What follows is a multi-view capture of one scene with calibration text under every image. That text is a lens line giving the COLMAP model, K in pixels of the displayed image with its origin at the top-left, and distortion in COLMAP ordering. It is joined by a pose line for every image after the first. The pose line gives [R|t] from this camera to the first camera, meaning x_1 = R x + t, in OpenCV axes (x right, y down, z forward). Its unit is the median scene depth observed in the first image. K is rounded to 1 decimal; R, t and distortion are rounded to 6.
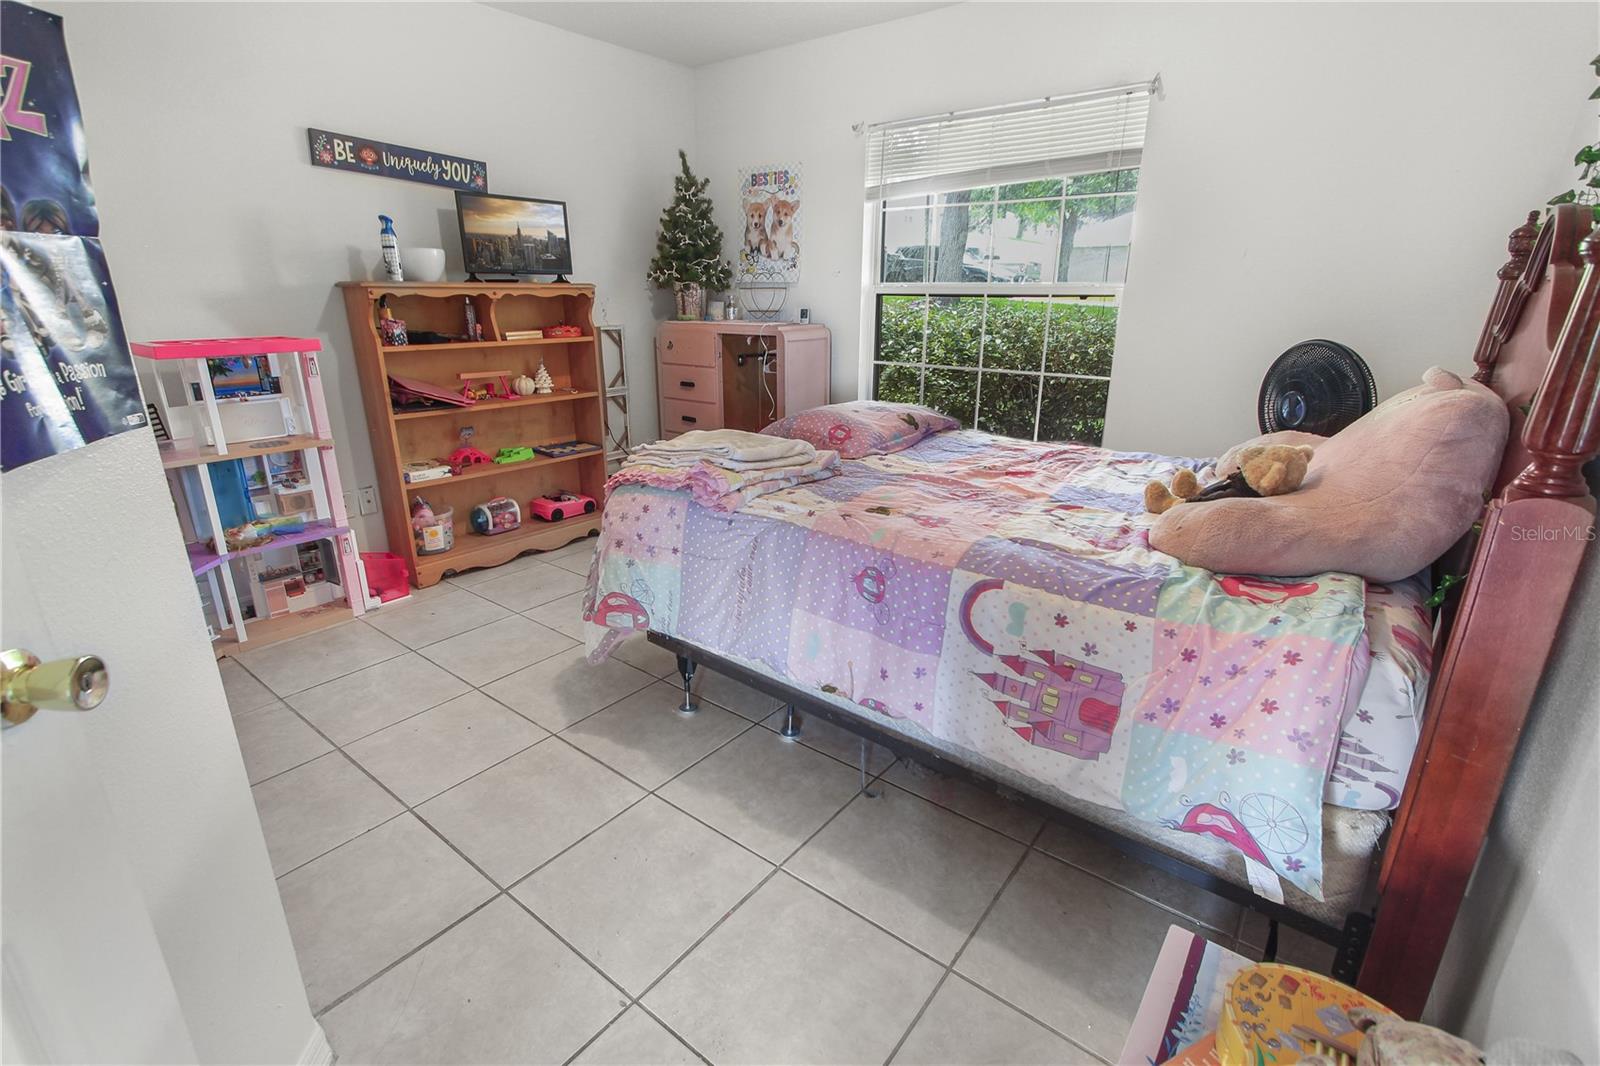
lens RADIAL K [[741.4, 0, 800.0], [0, 741.4, 533.0], [0, 0, 1]] dist [0.041424, 0.000143]
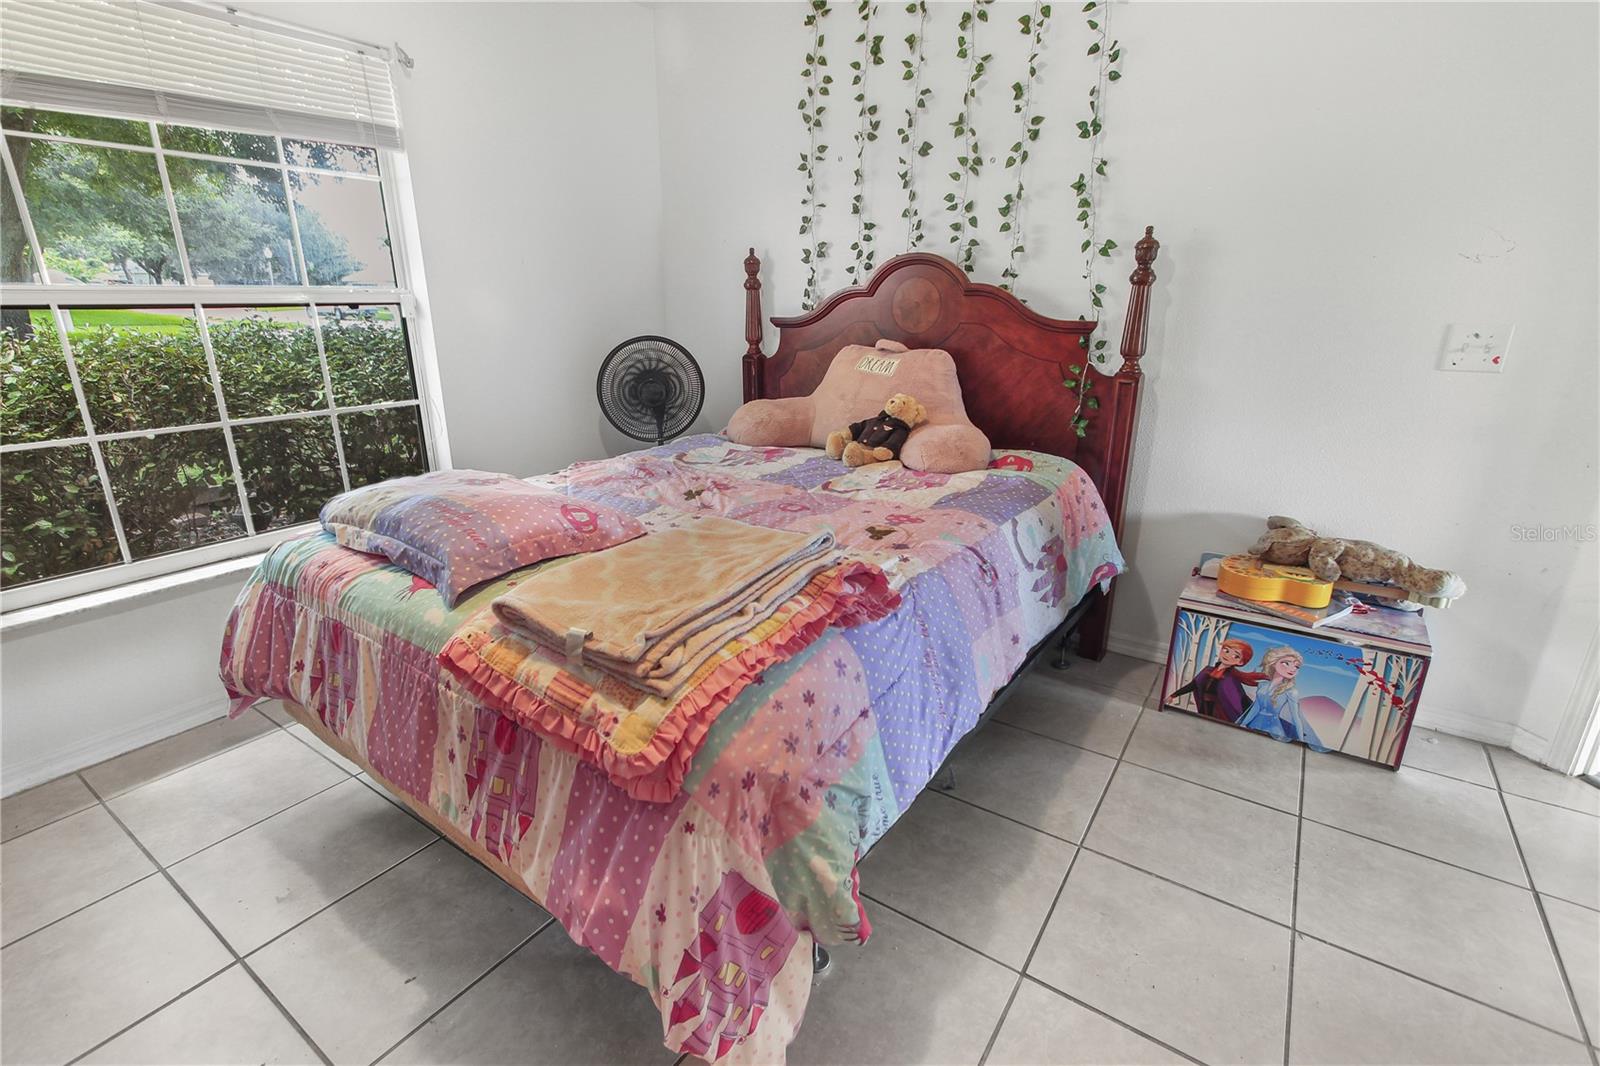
lens RADIAL K [[741.4, 0, 800.0], [0, 741.4, 533.0], [0, 0, 1]] dist [0.041424, 0.000143]
pose [[-0.052316, -0.311326, 0.948862, -0.705277], [0.319525, 0.894995, 0.311269, -0.322077], [-0.946133, 0.319469, 0.052654, 0.953945]]
